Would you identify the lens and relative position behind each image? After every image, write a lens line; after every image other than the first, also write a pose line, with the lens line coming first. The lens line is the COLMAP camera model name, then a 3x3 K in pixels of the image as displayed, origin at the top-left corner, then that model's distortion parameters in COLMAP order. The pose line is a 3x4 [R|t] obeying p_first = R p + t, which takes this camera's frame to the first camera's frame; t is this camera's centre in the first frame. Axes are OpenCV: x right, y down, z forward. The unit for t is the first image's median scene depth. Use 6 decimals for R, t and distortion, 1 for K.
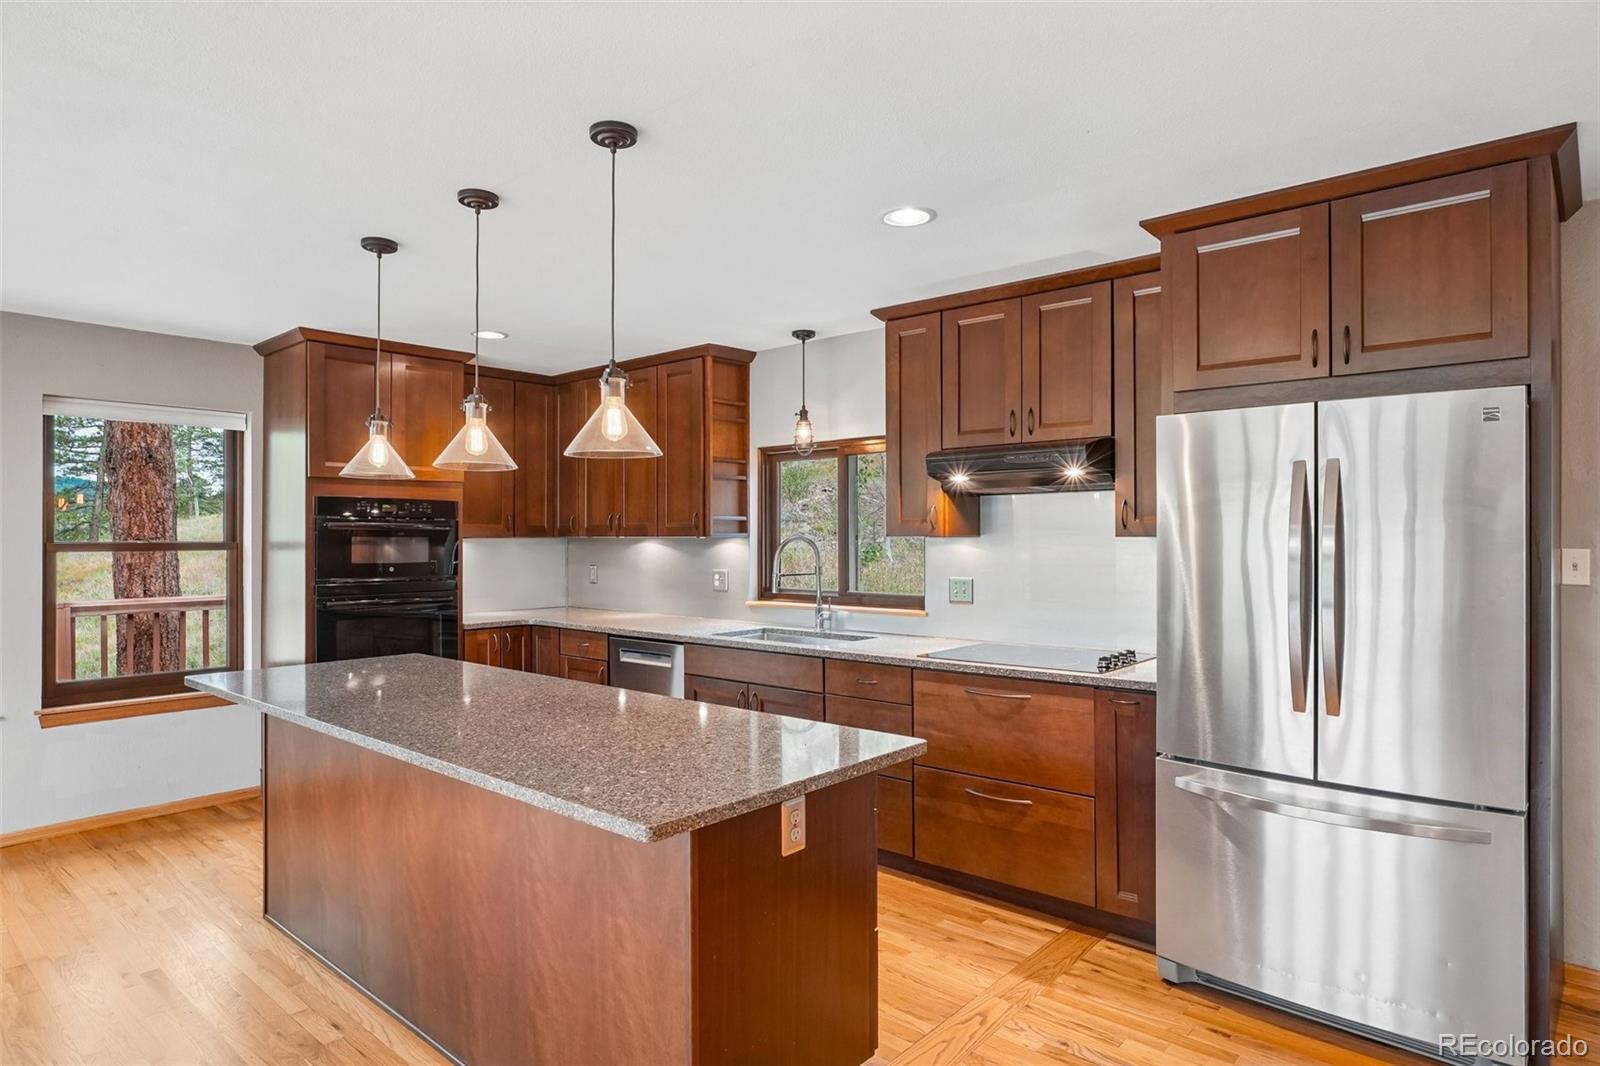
lens RADIAL K [[902.8, 0, 802.3], [0, 902.8, 534.8], [0, 0, 1]] dist [-0.015139, 0.004180]
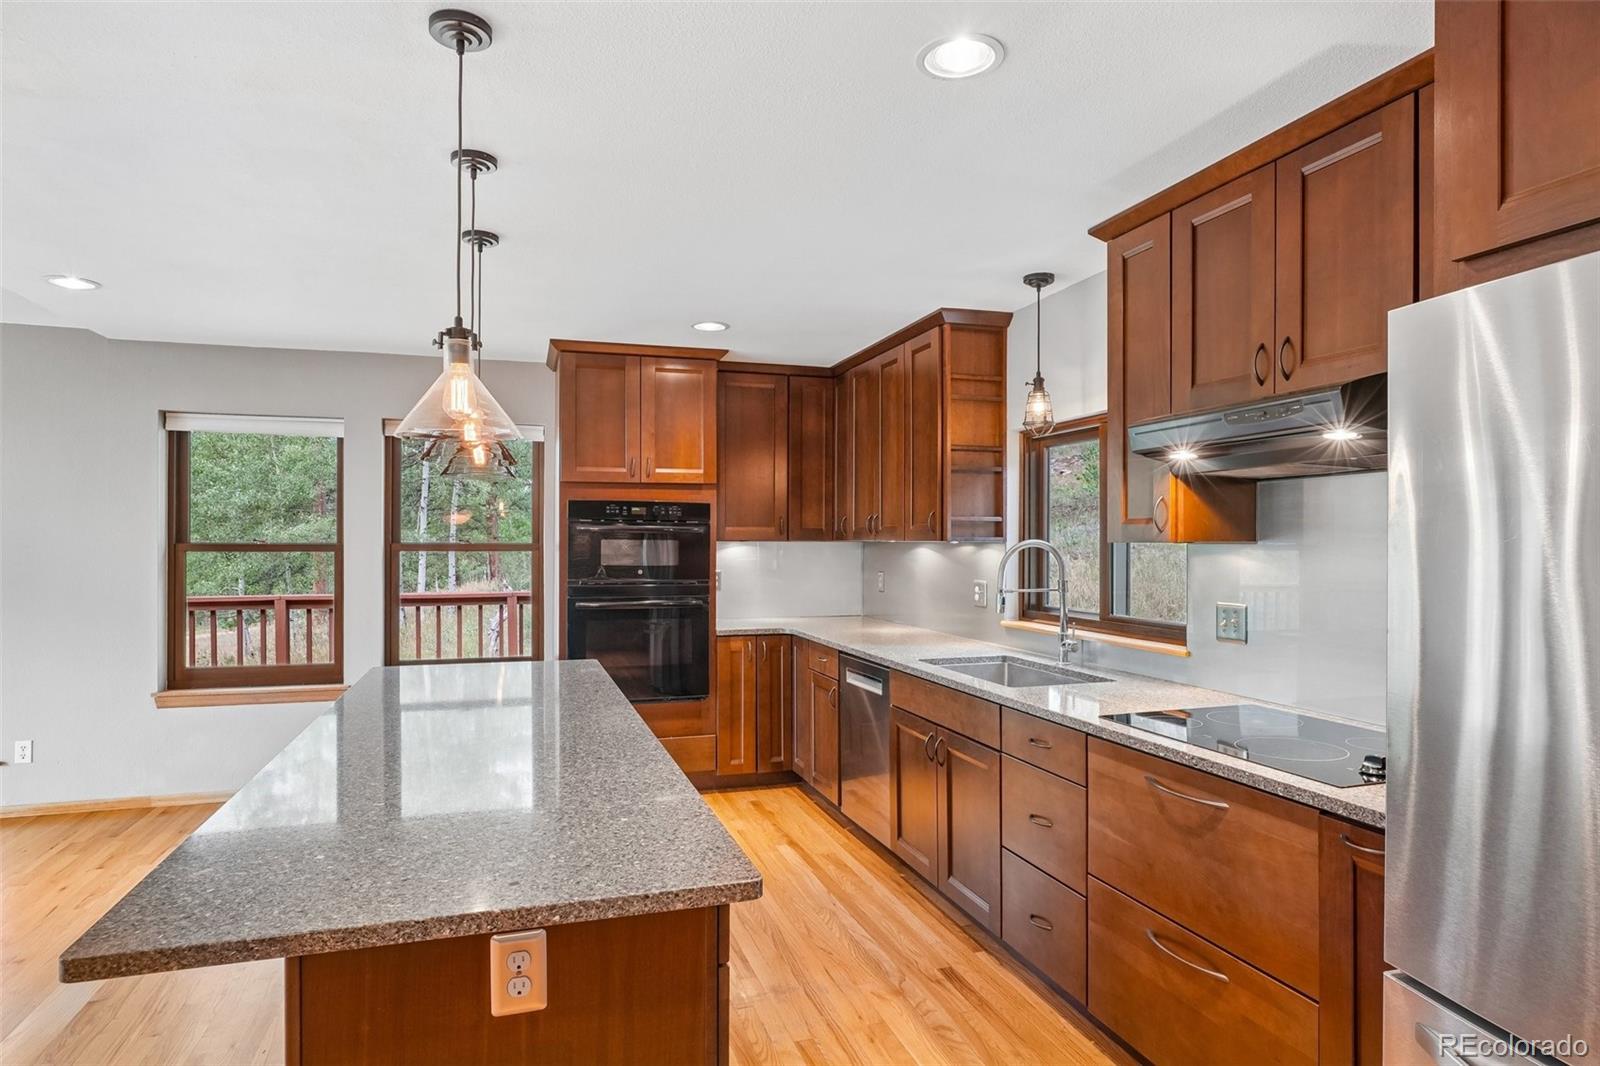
lens RADIAL K [[902.8, 0, 799.9], [0, 902.8, 544.2], [0, 0, 1]] dist [-0.015139, 0.004180]
pose [[0.857595, 0.007387, -0.514273, 0.239242], [-0.003626, 0.999959, 0.008318, -0.001653], [0.514313, -0.005269, 0.857586, 0.249132]]
